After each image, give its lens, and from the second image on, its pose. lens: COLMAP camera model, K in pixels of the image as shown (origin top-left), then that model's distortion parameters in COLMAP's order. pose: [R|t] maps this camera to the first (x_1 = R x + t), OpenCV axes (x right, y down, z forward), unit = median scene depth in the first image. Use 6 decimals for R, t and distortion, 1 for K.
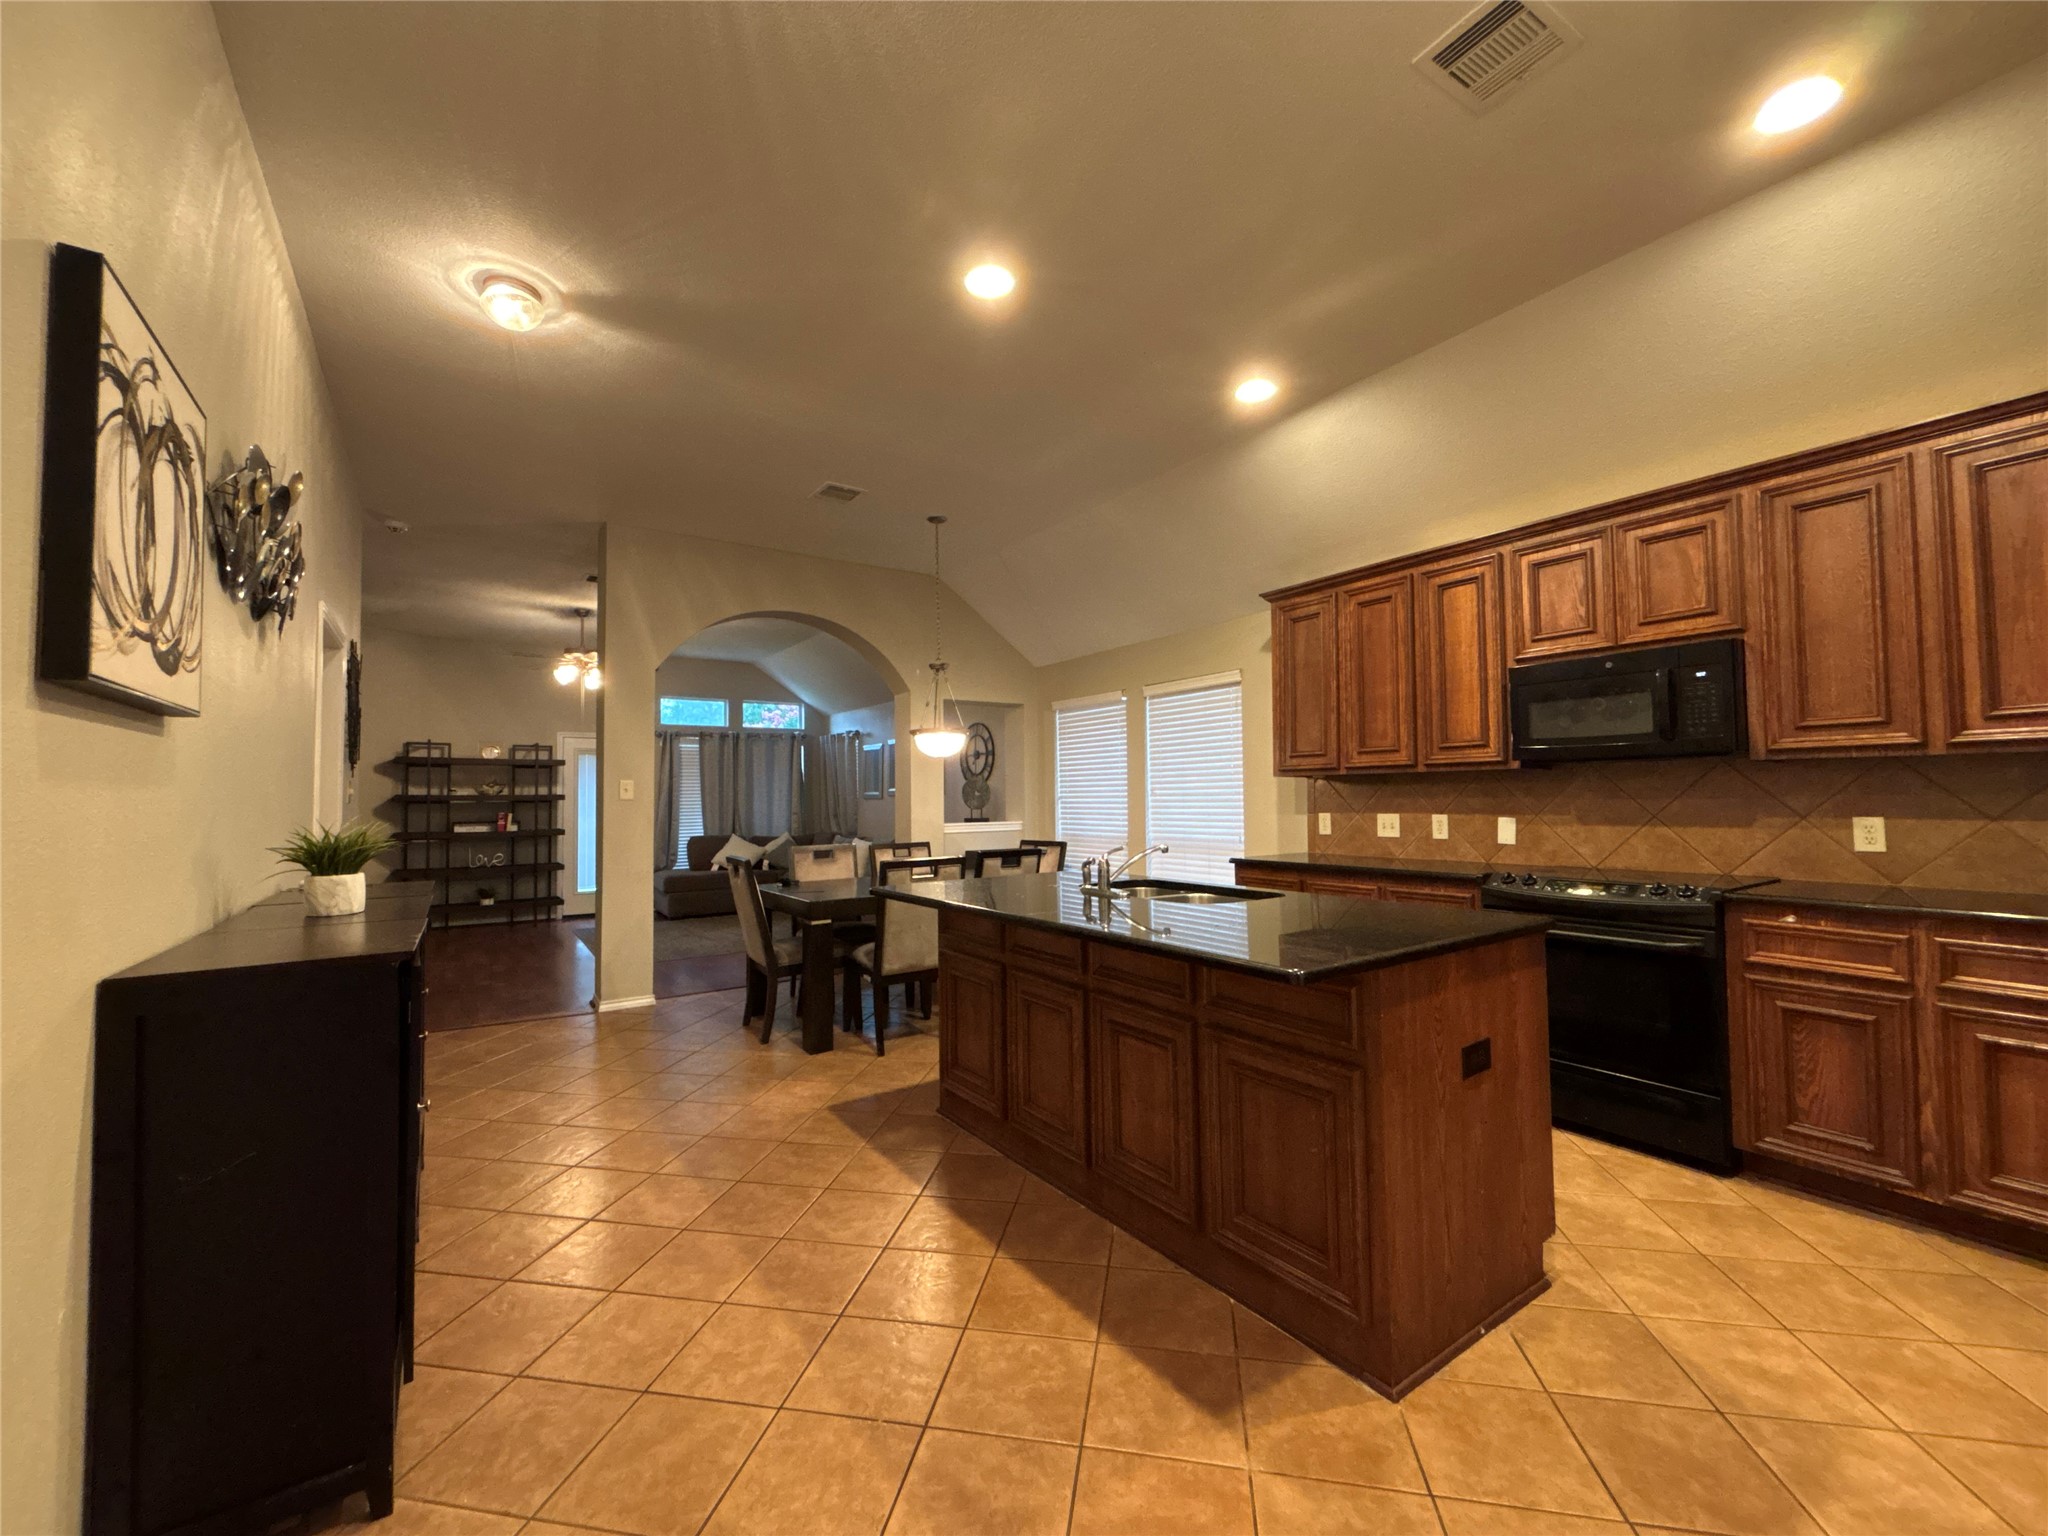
lens RADIAL K [[828.7, 0, 1018.8], [0, 828.7, 768.0], [0, 0, 1]] dist [0.010632, 0.000158]
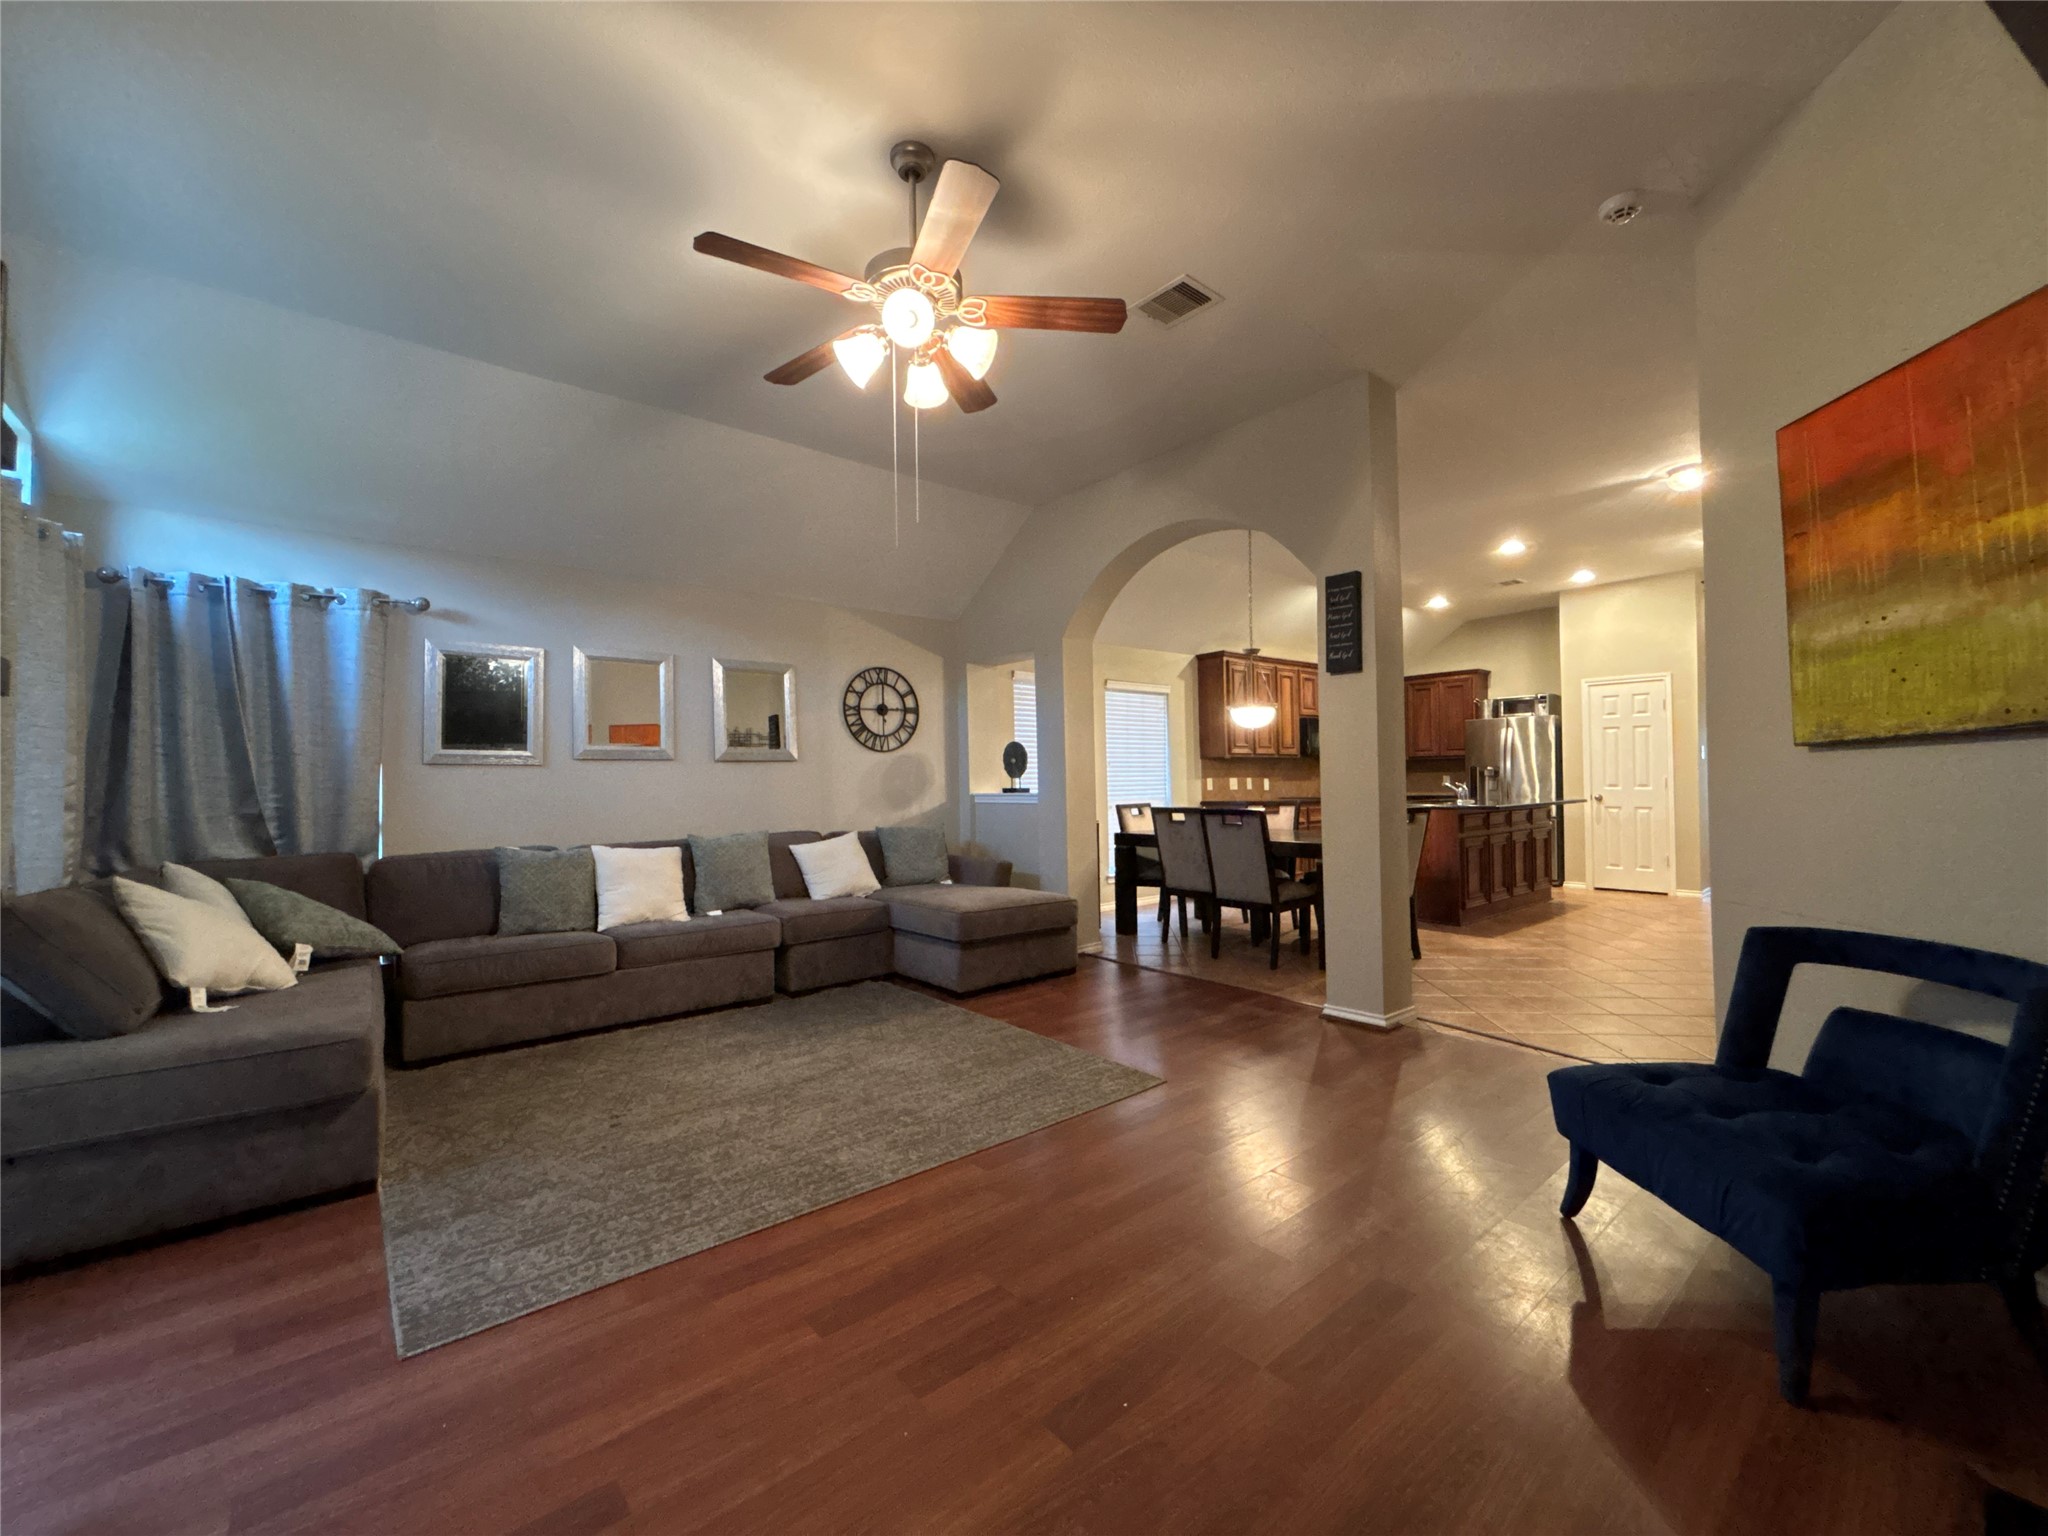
lens RADIAL K [[822.3, 0, 1024.0], [0, 822.3, 768.0], [0, 0, 1]] dist [0.017539, -0.010241]
pose [[-0.093403, 0.030900, 0.995149, -0.728156], [-0.021021, 0.999234, -0.033000, 0.053588], [-0.995406, -0.024002, -0.092681, 0.844767]]
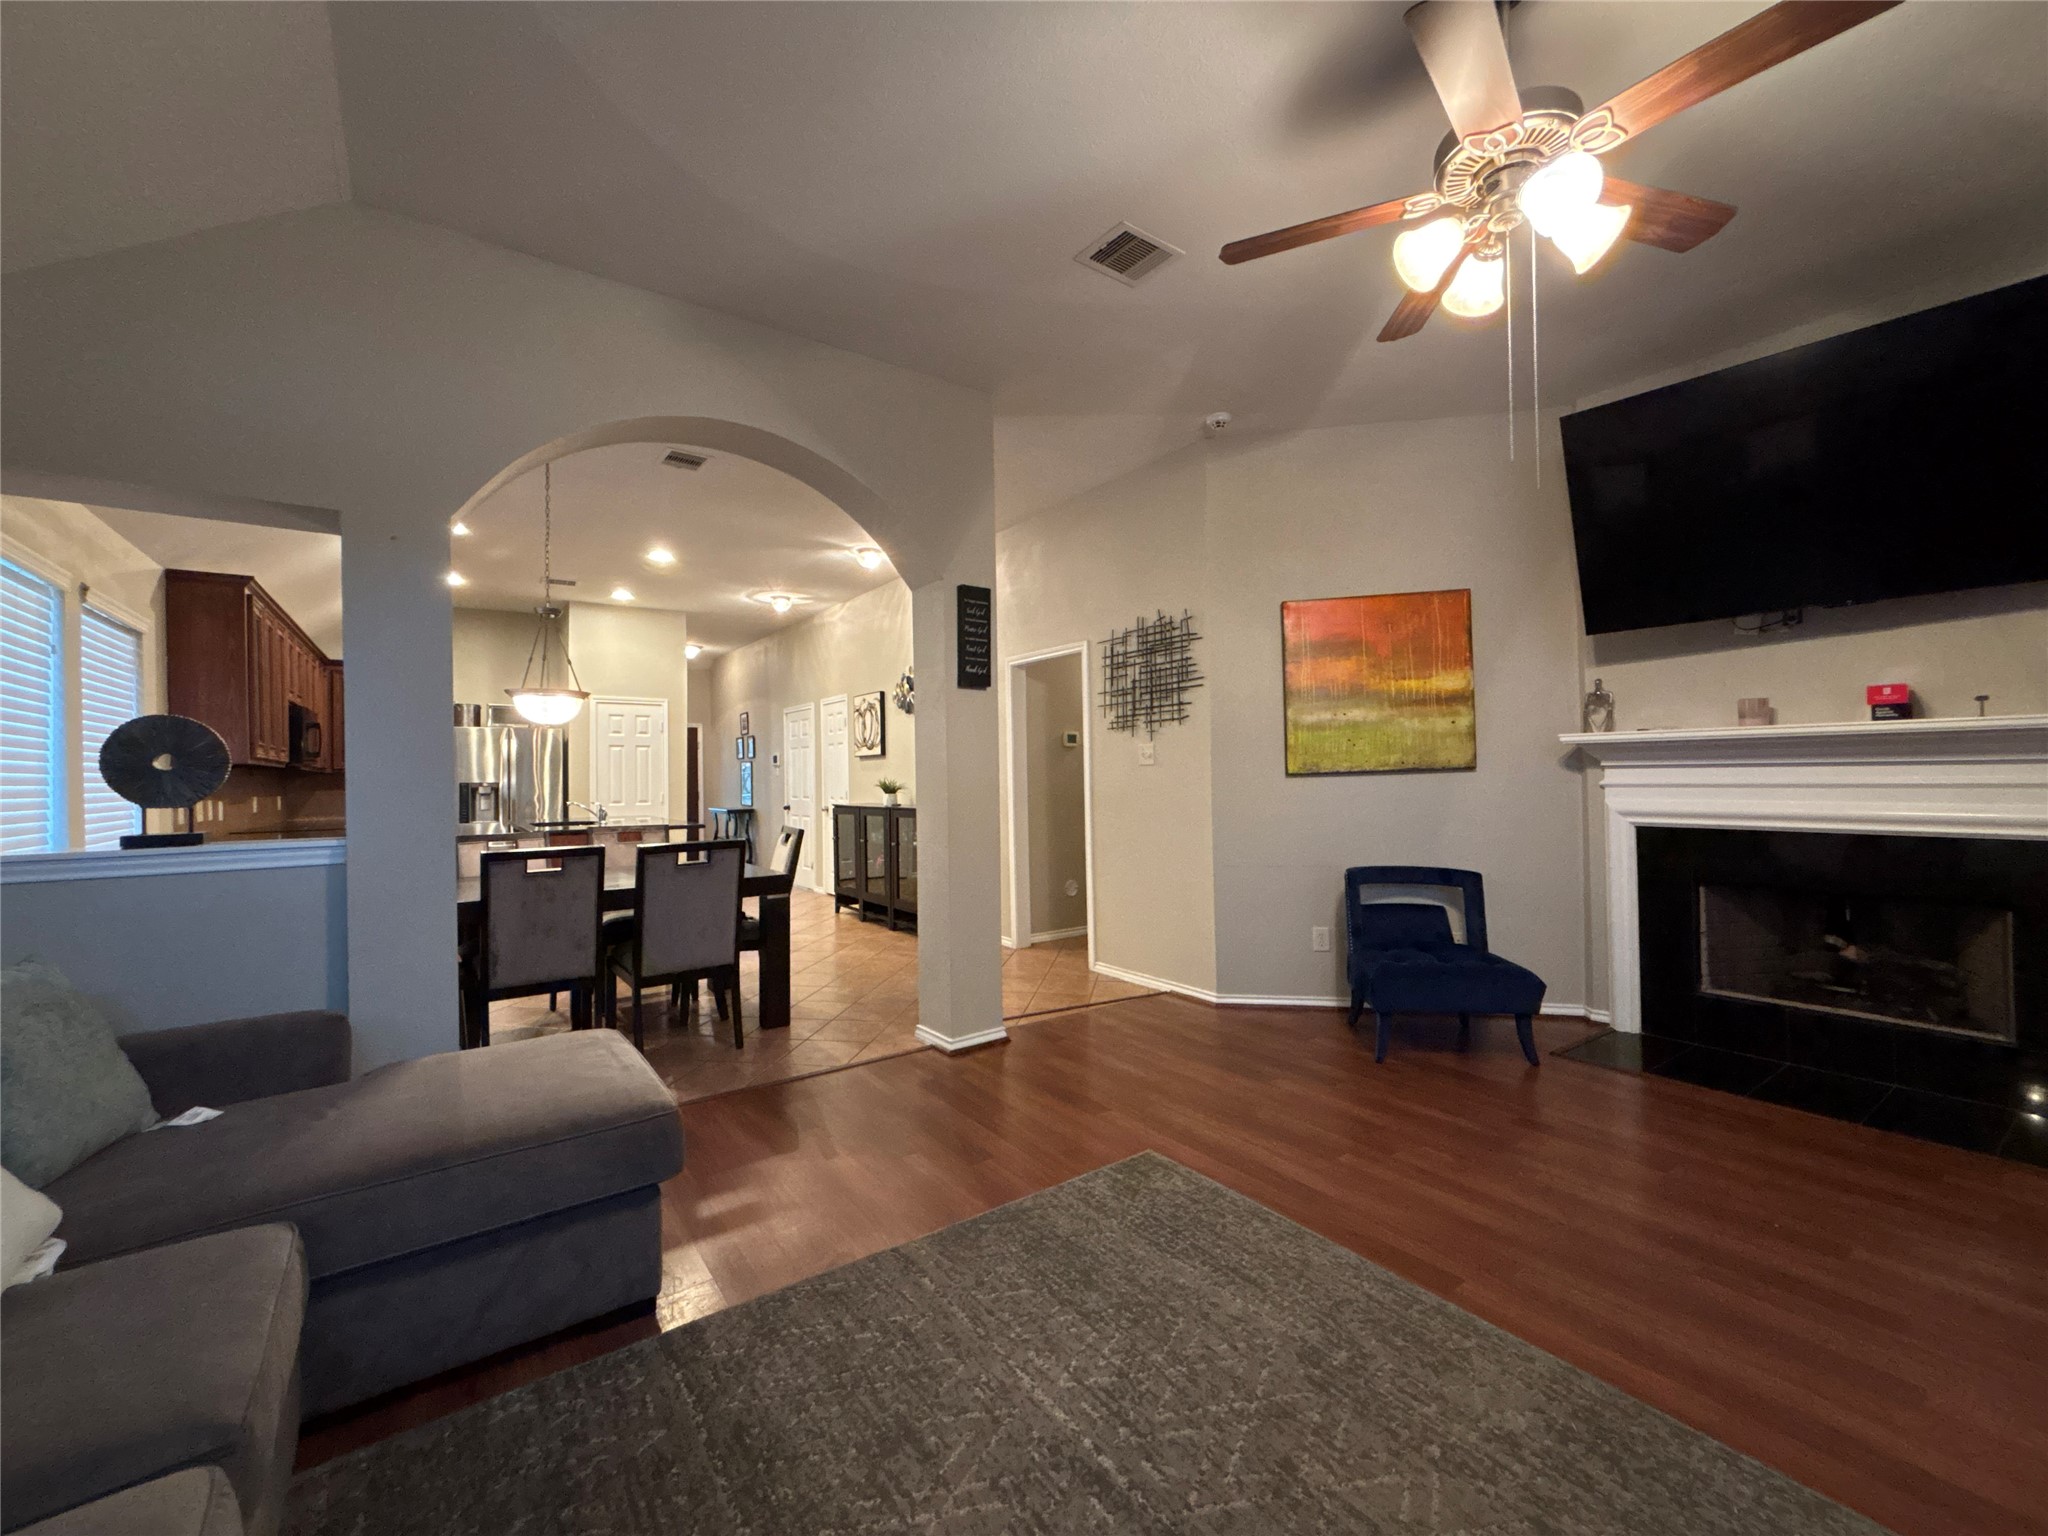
lens RADIAL K [[828.7, 0, 1018.8], [0, 828.7, 768.0], [0, 0, 1]] dist [0.010632, 0.000158]
pose [[-0.999537, 0.027833, -0.012318, -0.317155], [0.028367, 0.998557, -0.045602, 0.046496], [0.011031, -0.045930, -0.998884, 1.066326]]
